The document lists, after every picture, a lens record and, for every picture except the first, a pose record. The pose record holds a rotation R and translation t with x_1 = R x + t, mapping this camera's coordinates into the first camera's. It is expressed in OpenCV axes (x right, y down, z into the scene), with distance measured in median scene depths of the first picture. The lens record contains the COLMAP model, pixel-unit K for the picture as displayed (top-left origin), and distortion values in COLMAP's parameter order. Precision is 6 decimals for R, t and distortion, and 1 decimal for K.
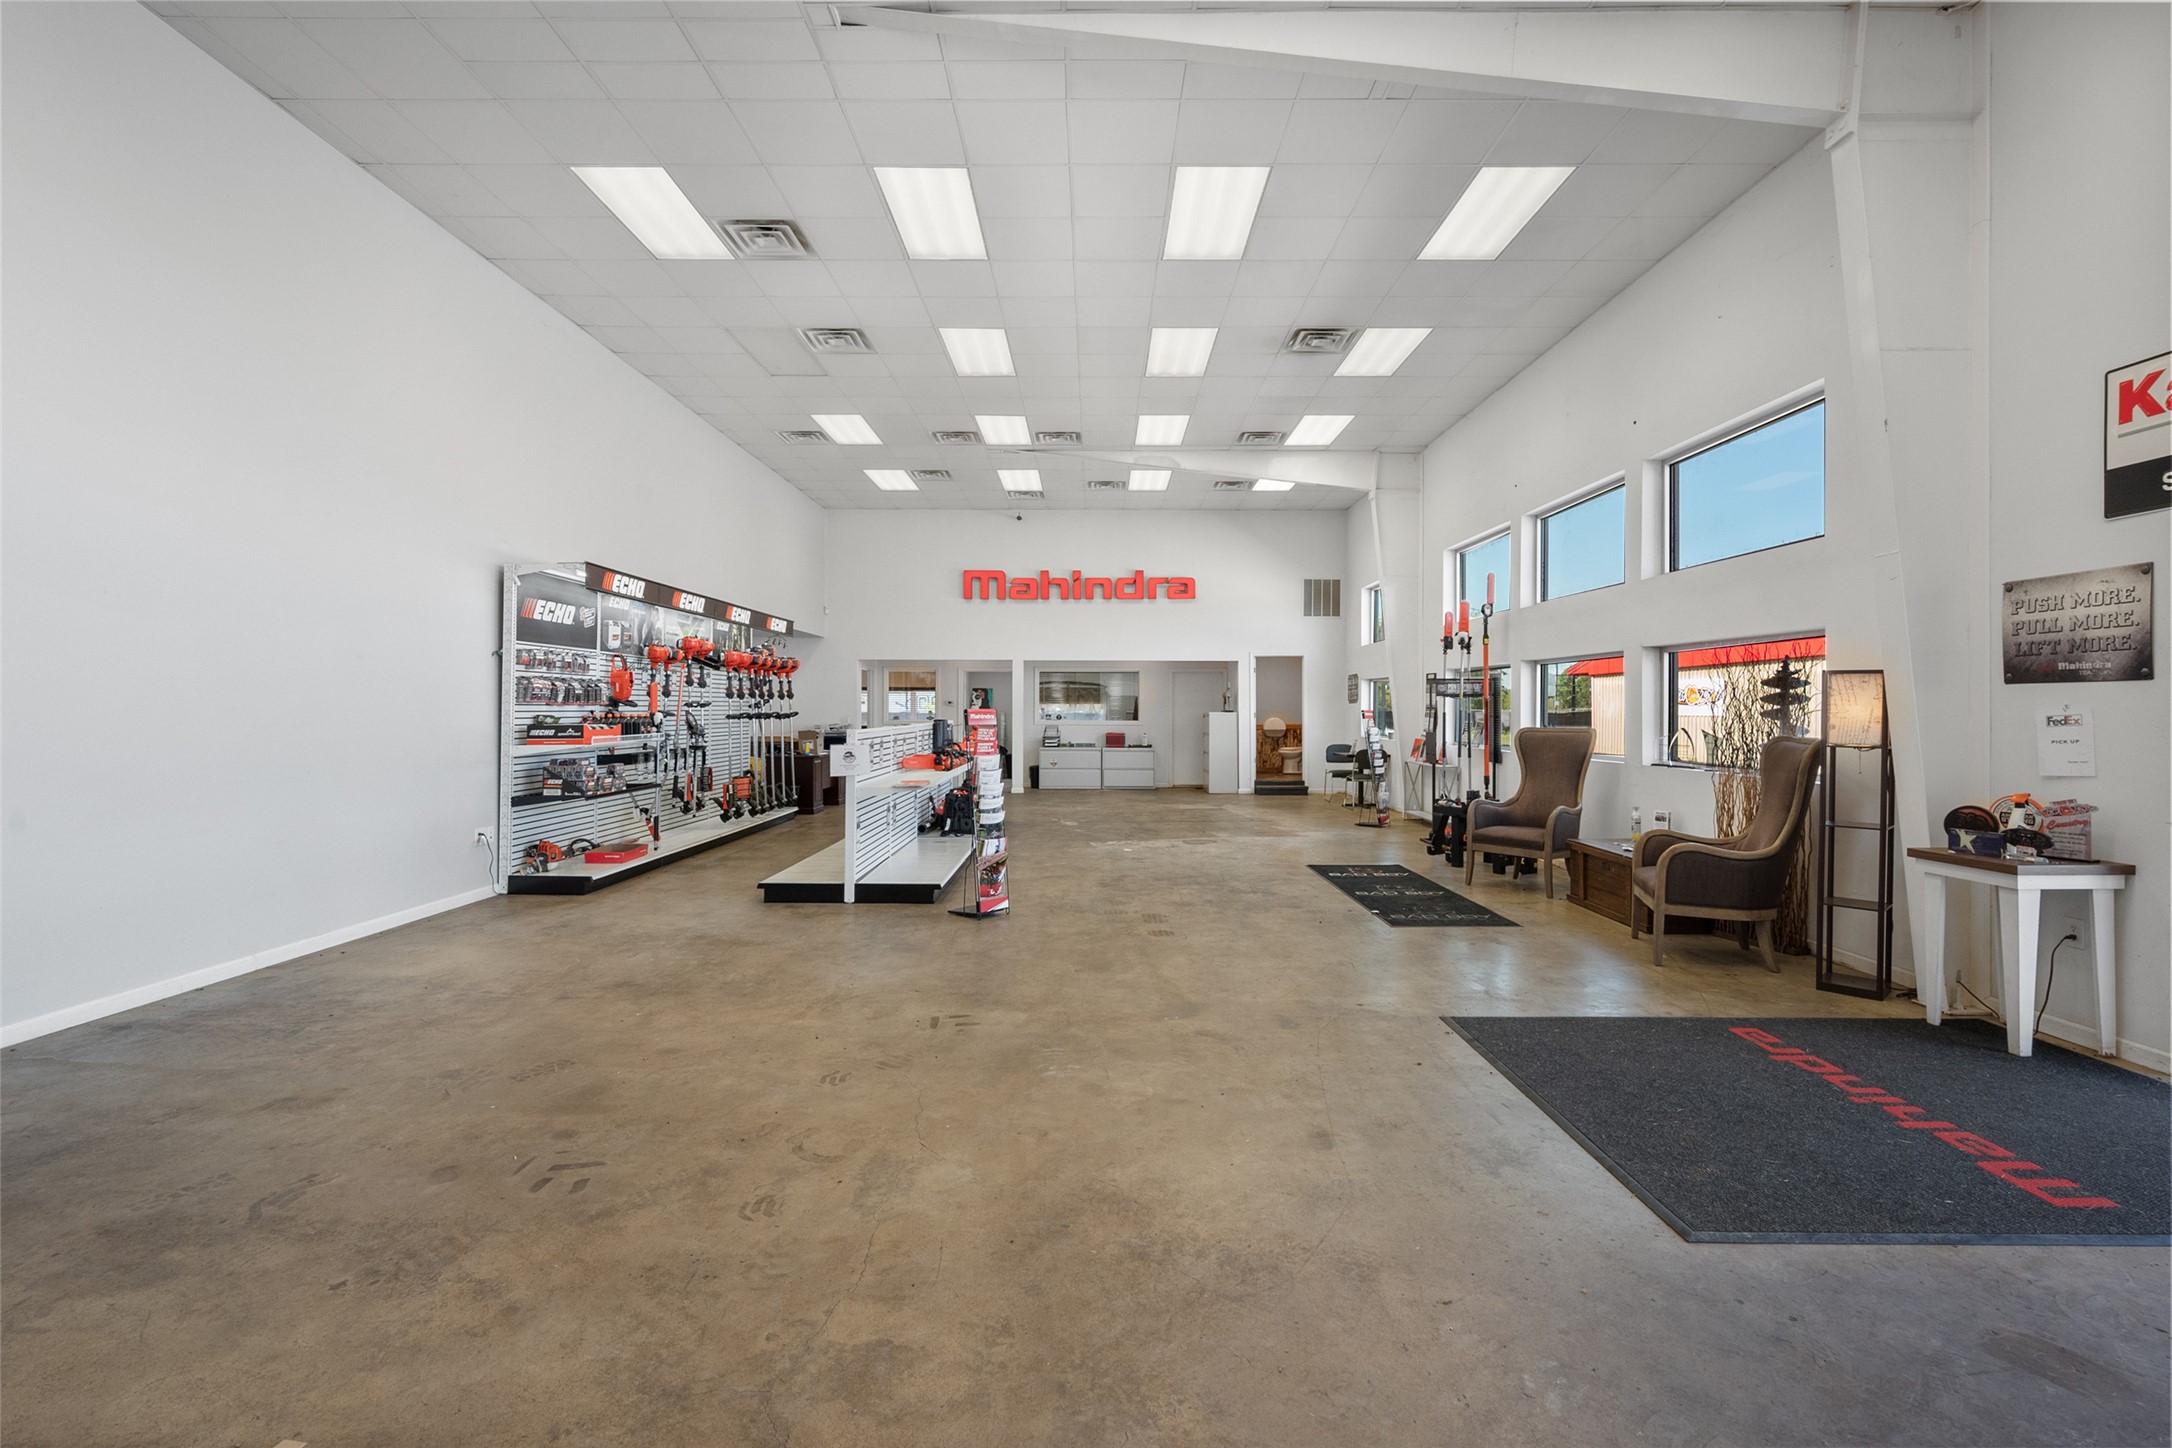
lens RADIAL K [[963.5, 0, 1084.1], [0, 963.5, 713.0], [0, 0, 1]] dist [-0.001011, -0.000153]
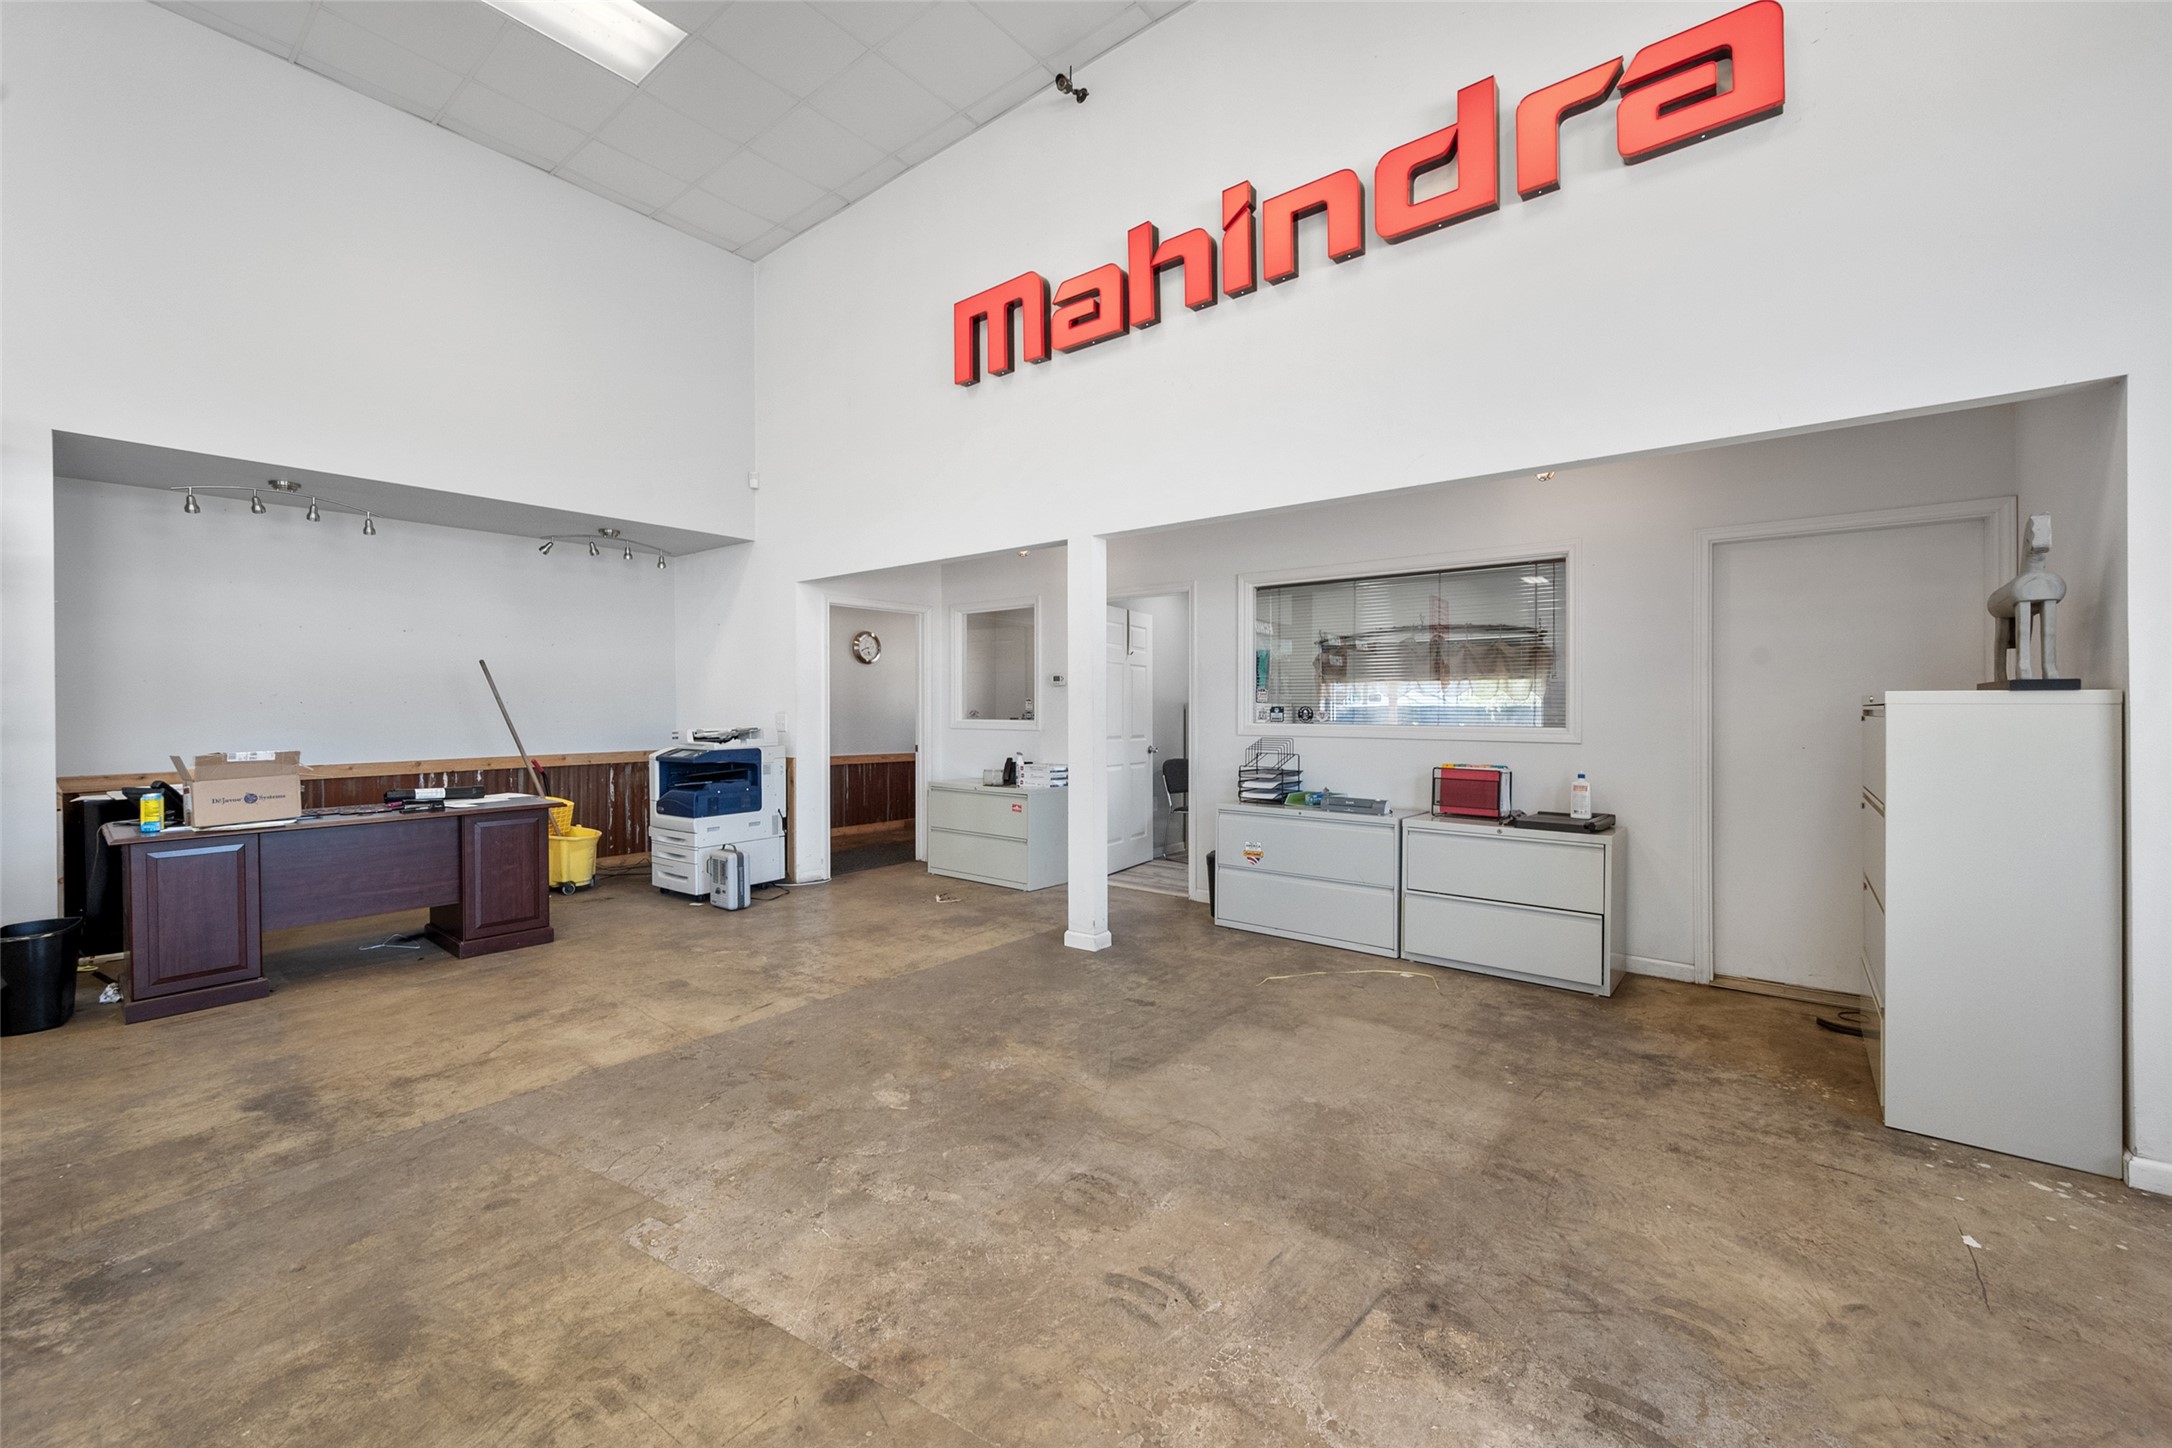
lens RADIAL K [[861.5, 0, 1080.7], [0, 861.5, 714.3], [0, 0, 1]] dist [-0.001110, -0.000017]
pose [[0.785367, 0.004916, -0.619011, 0.174629], [0.000932, 0.999958, 0.009123, 0.002108], [0.619030, -0.007742, 0.785329, 1.227878]]
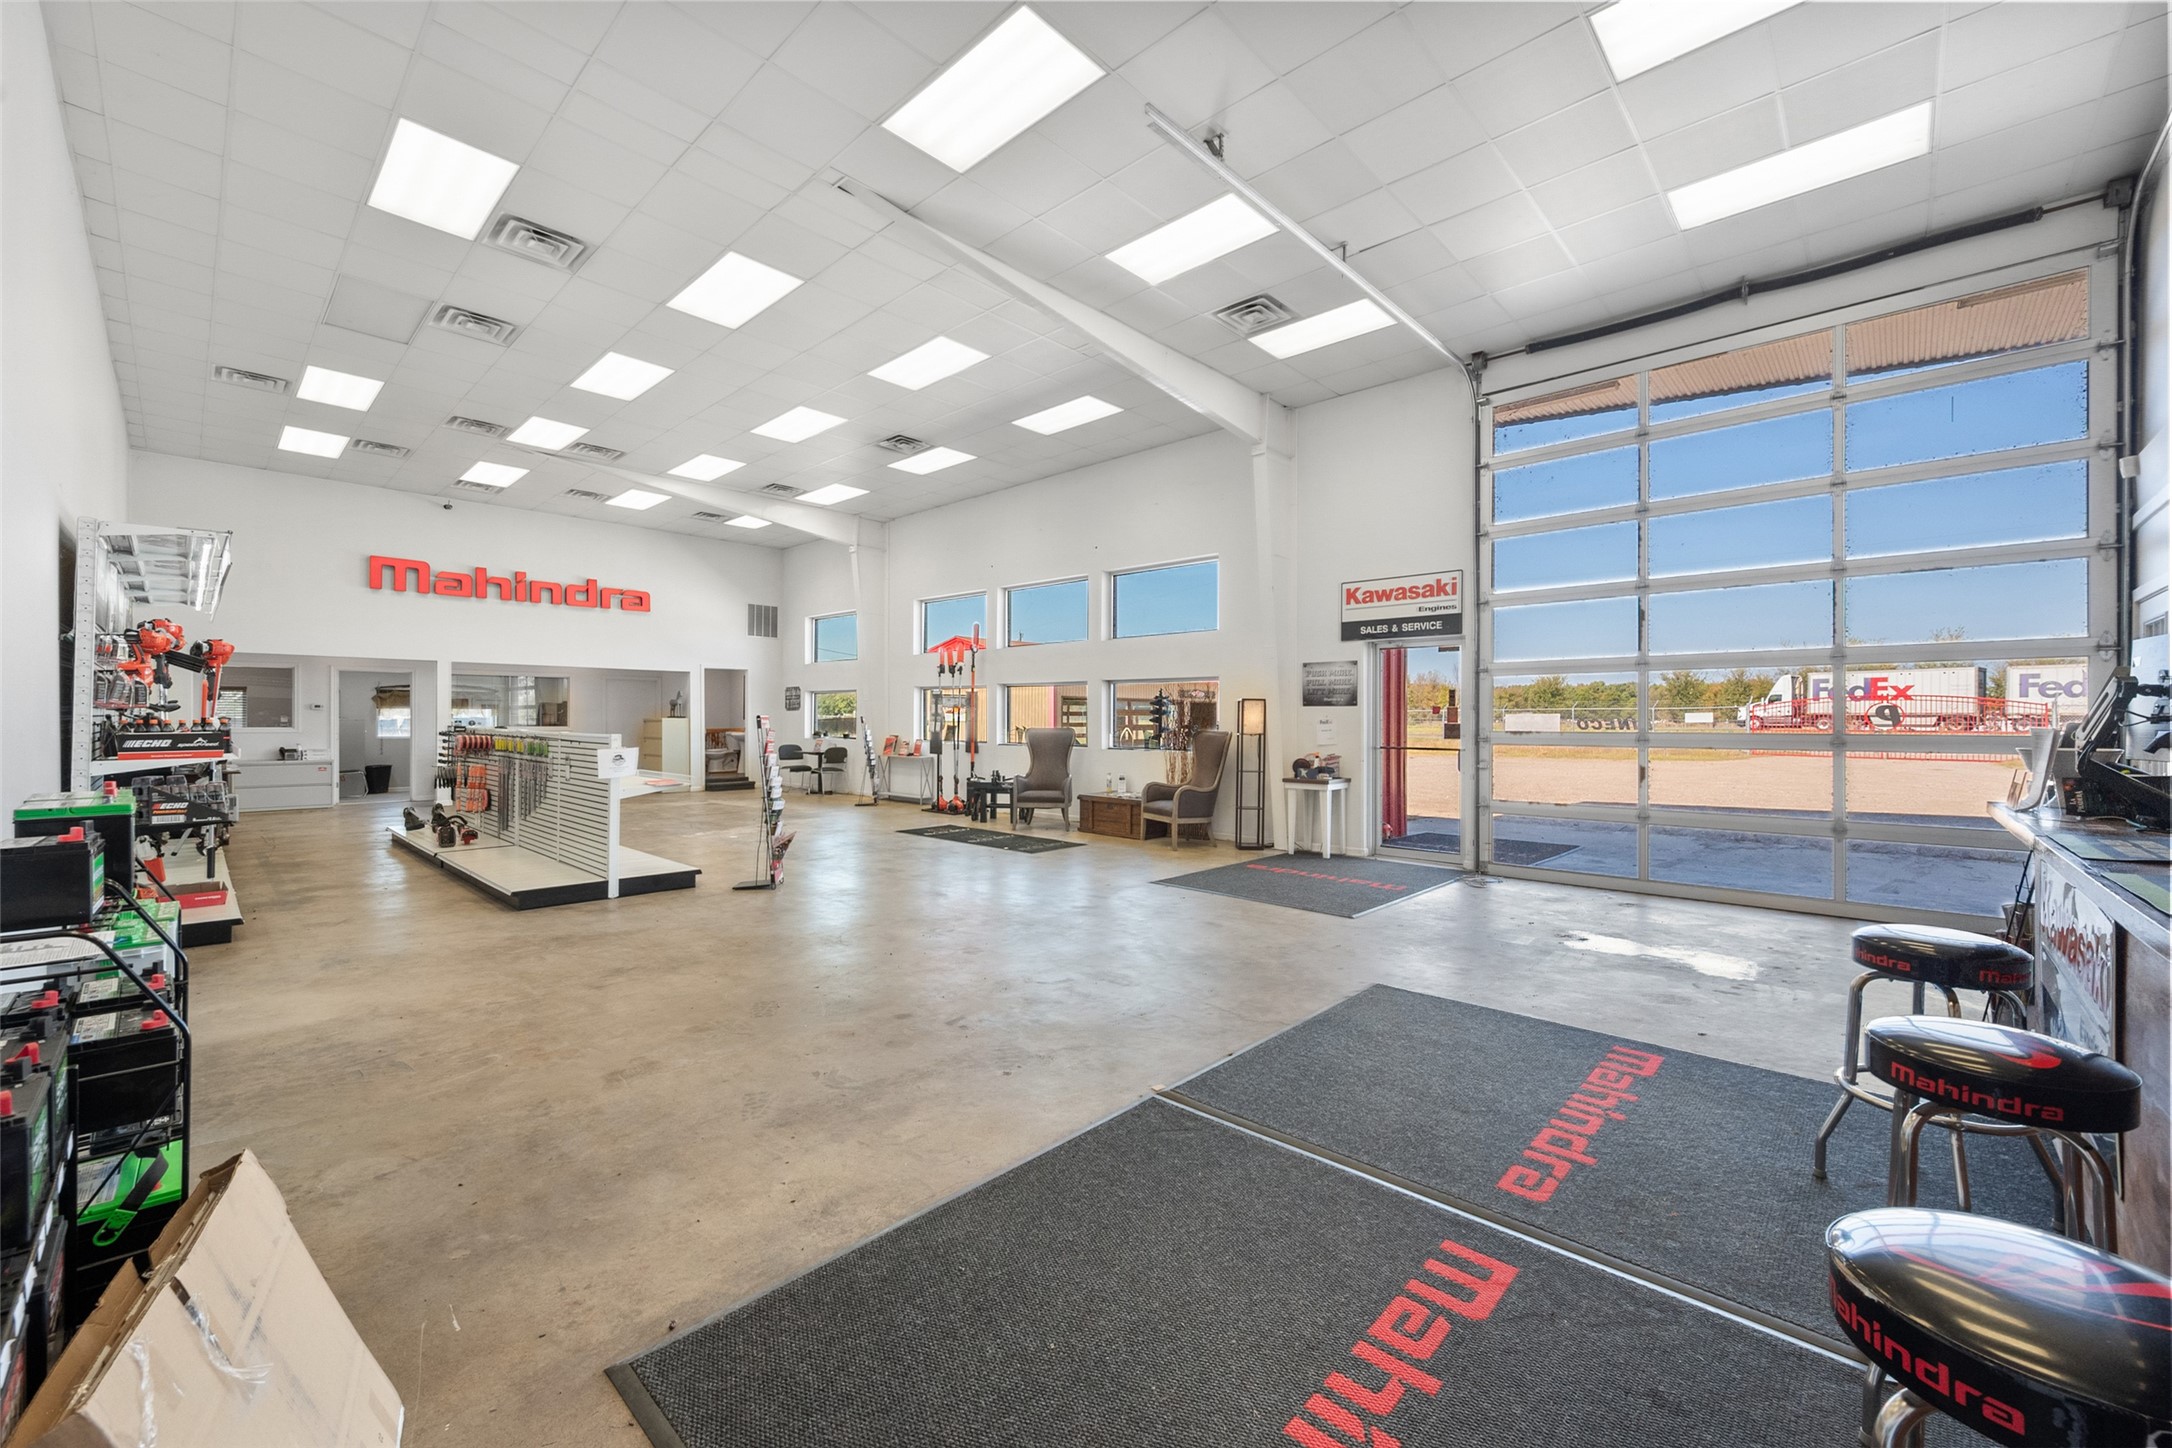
lens RADIAL K [[861.5, 0, 1088.2], [0, 861.5, 722.0], [0, 0, 1]] dist [-0.001110, -0.000017]
pose [[0.680417, -0.002533, 0.732821, -0.402888], [-0.000339, 0.999993, 0.003771, 0.000199], [-0.732825, -0.002814, 0.680411, -0.018218]]
